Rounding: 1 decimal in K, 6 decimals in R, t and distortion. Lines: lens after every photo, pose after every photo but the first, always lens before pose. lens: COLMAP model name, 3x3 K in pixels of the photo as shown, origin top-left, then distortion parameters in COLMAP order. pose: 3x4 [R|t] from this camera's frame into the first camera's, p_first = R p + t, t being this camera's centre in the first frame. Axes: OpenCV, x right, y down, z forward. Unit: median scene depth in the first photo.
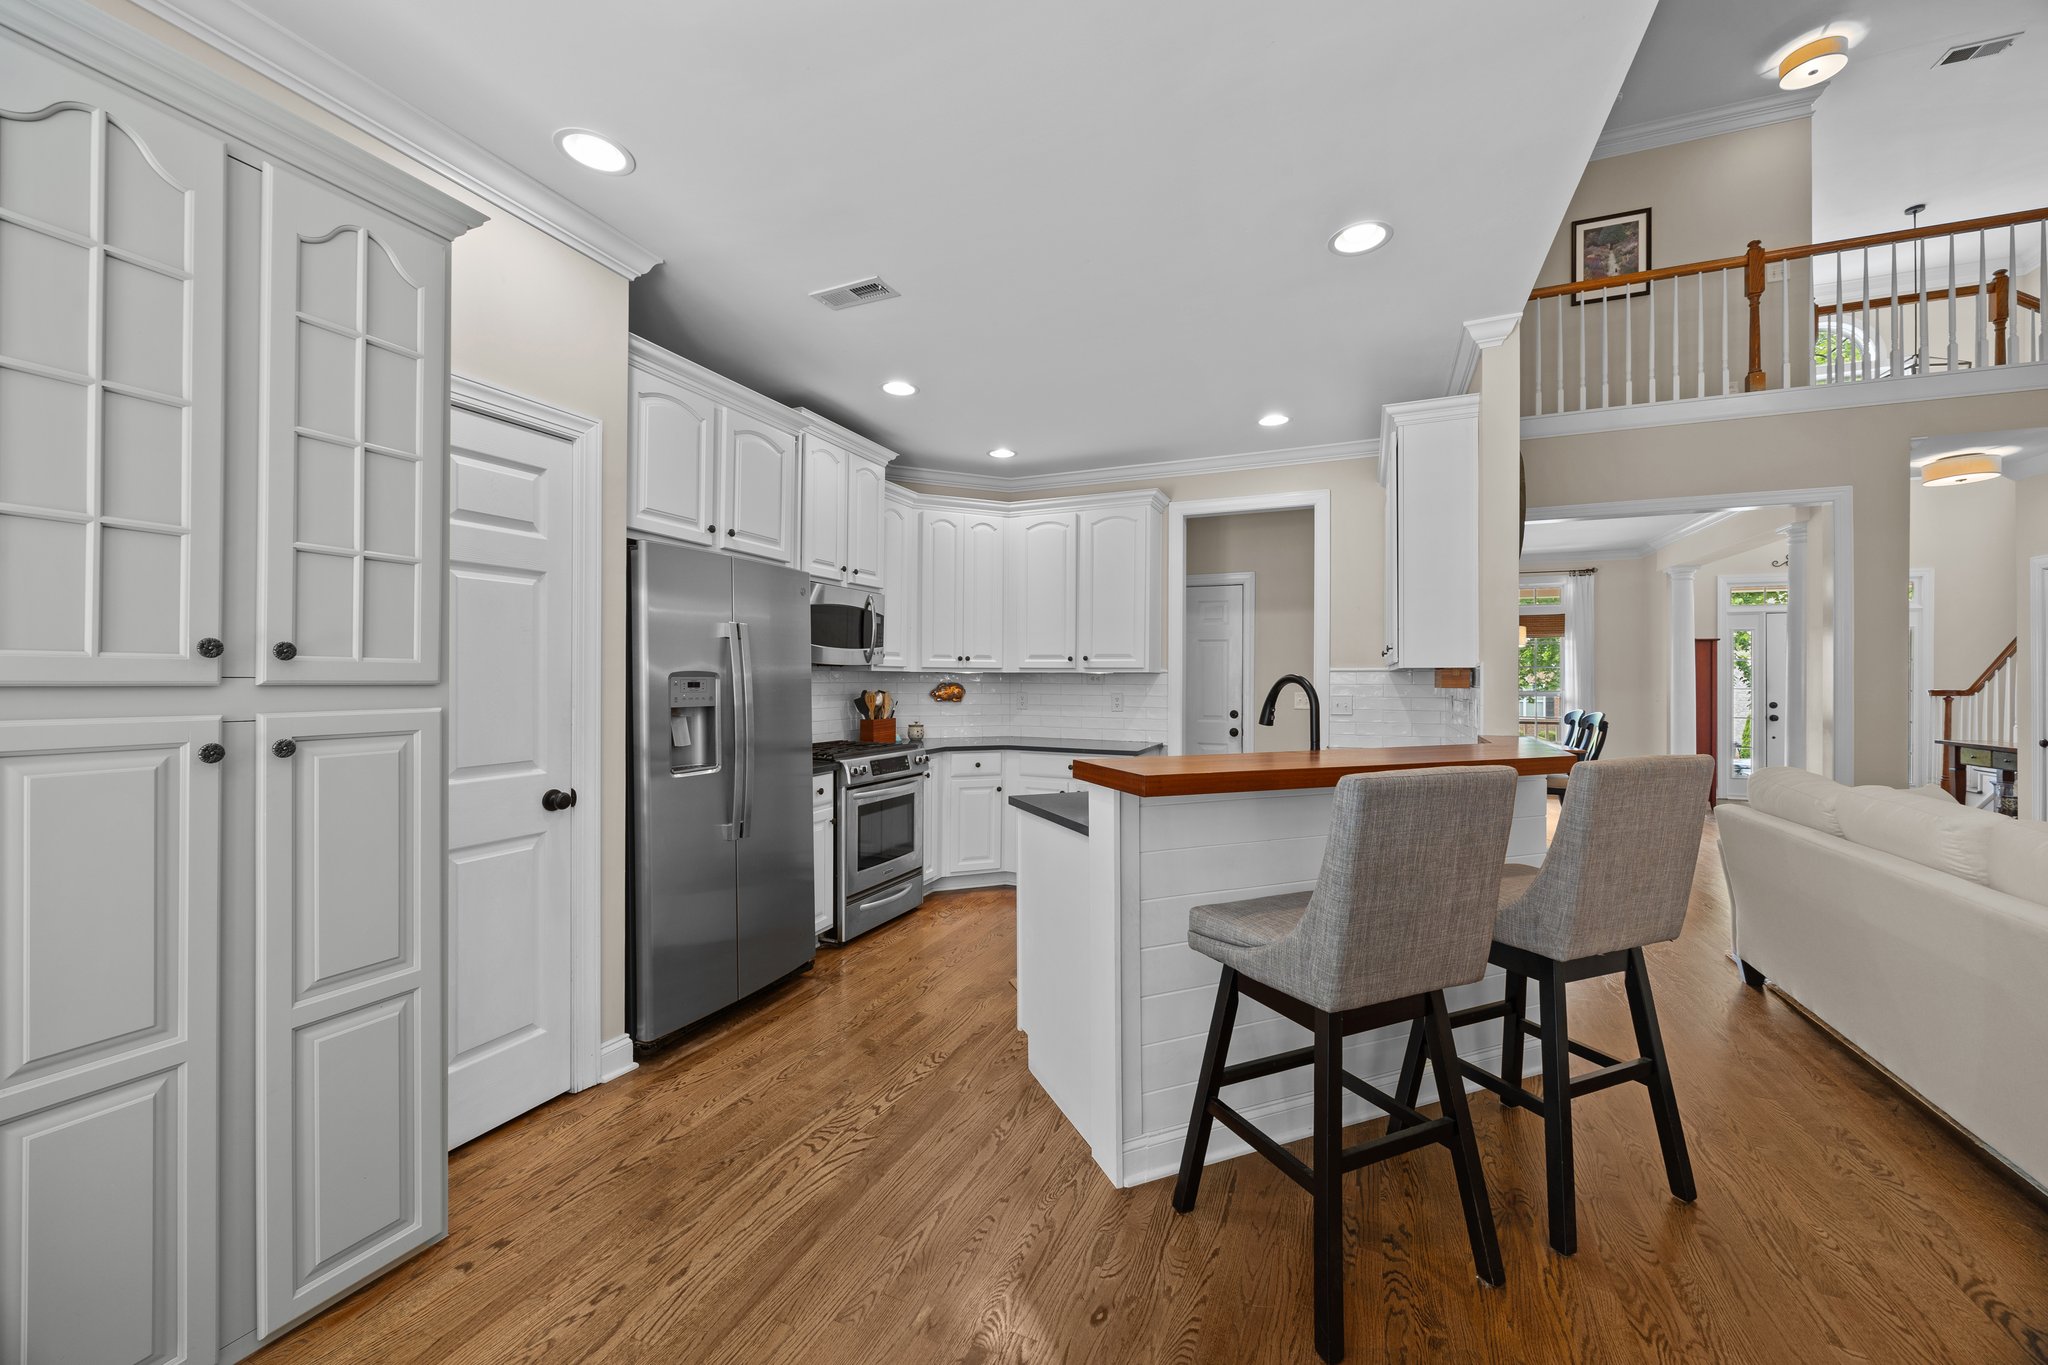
lens RADIAL K [[784.0, 0, 1030.9], [0, 784.0, 675.4], [0, 0, 1]] dist [-0.004995, 0.000398]
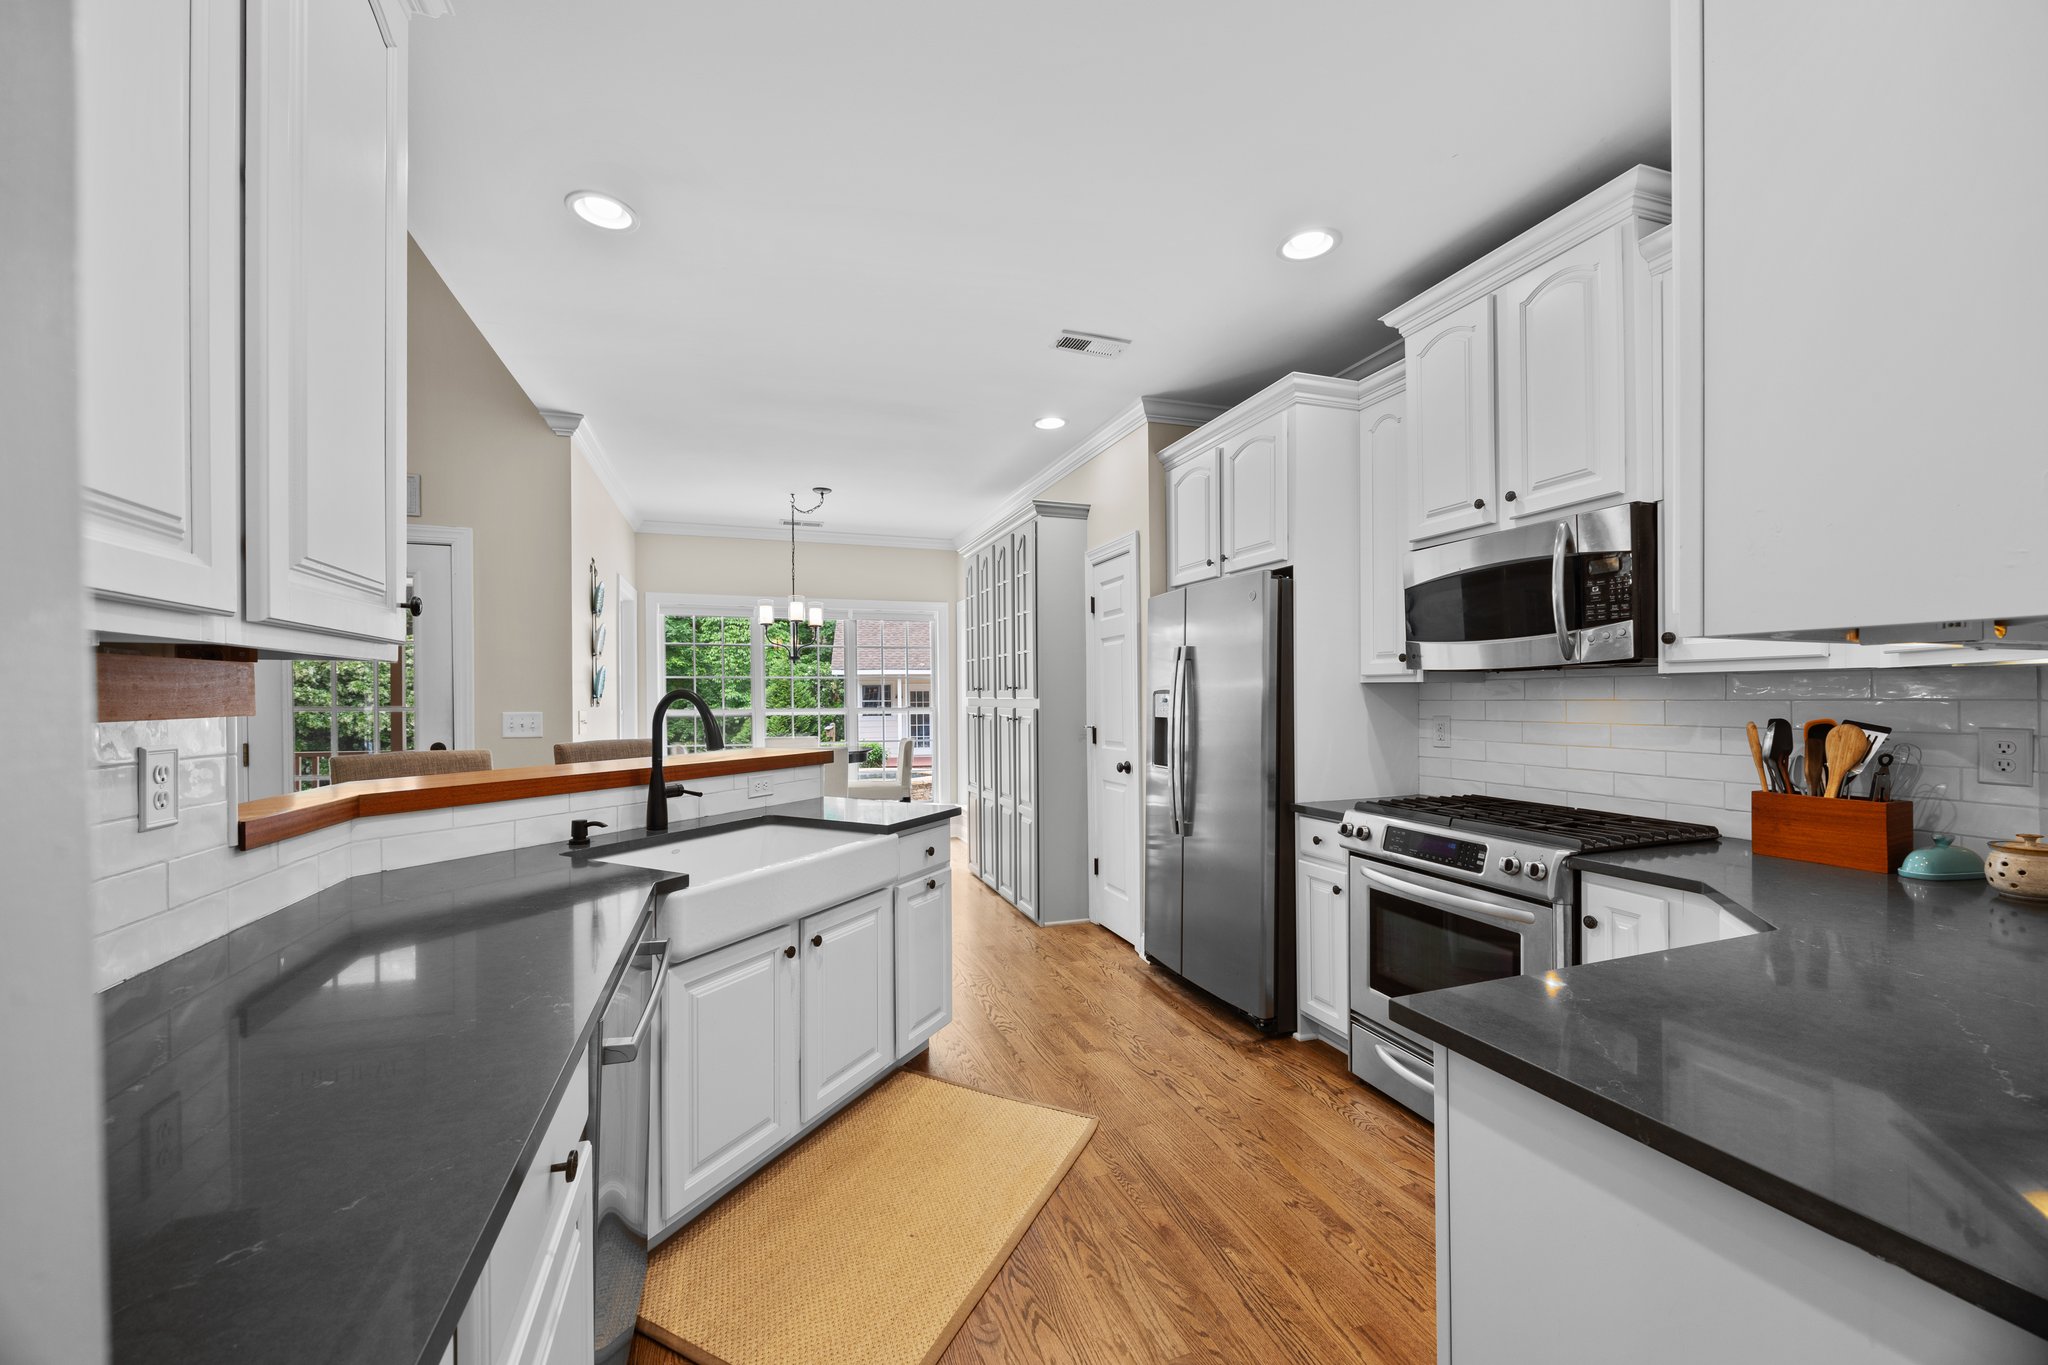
lens RADIAL K [[784.0, 0, 1030.6], [0, 784.0, 702.2], [0, 0, 1]] dist [-0.004995, 0.000398]
pose [[-0.733629, 0.005658, -0.679527, 0.332780], [0.007169, 0.999974, 0.000587, 0.007203], [0.679513, -0.004441, -0.733650, 0.994097]]
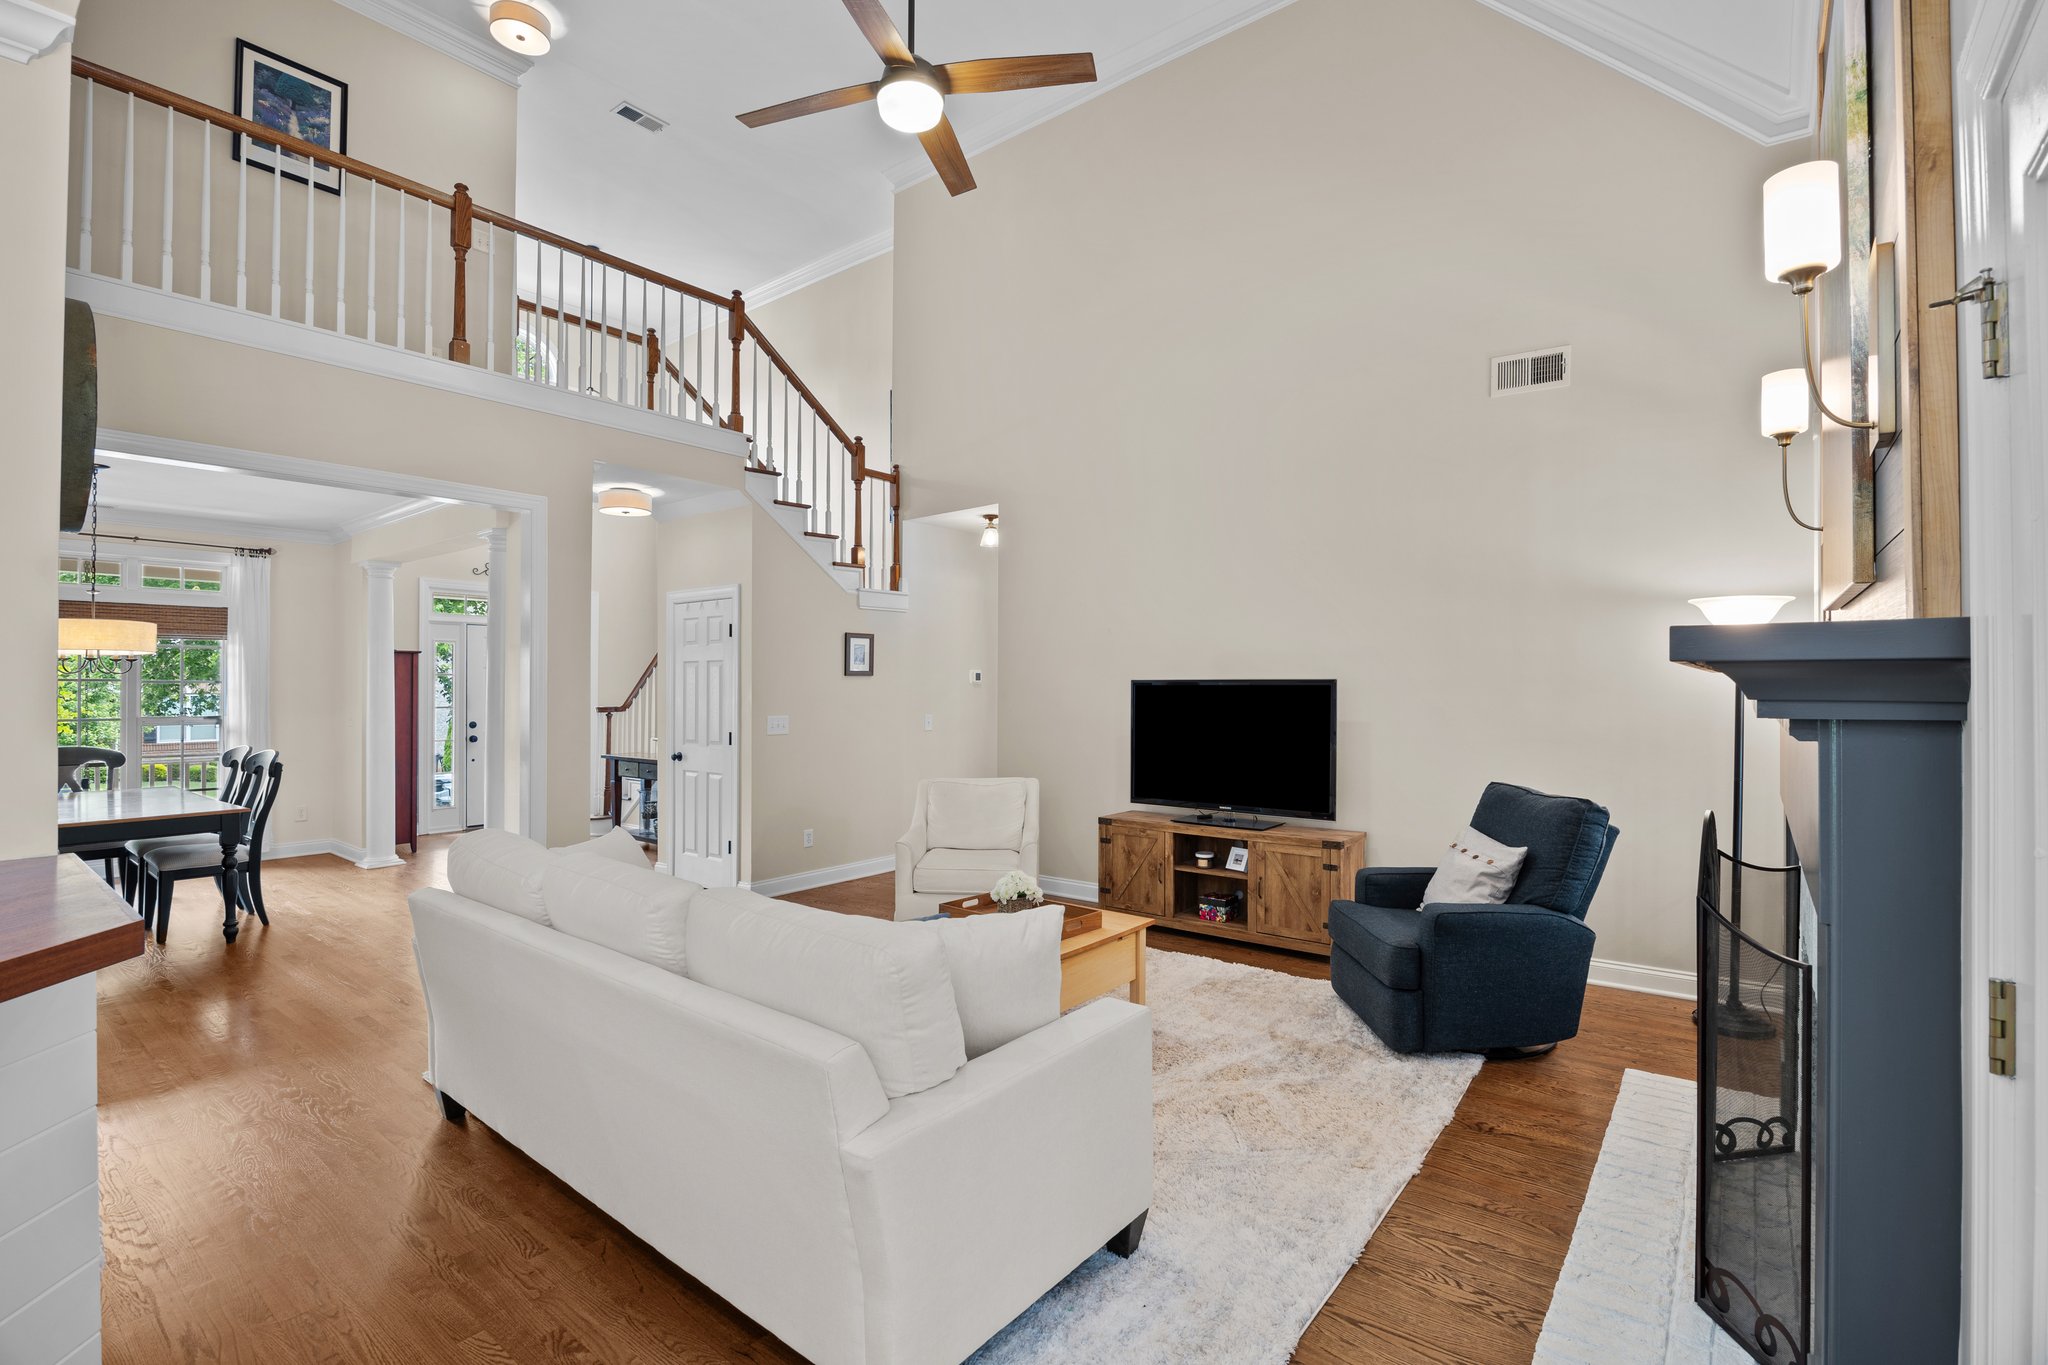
lens RADIAL K [[925.1, 0, 1021.9], [0, 925.1, 680.1], [0, 0, 1]] dist [-0.019517, 0.001803]
pose [[0.267238, 0.004260, 0.963621, 0.137154], [-0.003432, 0.999988, -0.003469, -0.021912], [-0.963624, -0.002380, 0.267250, 0.148329]]
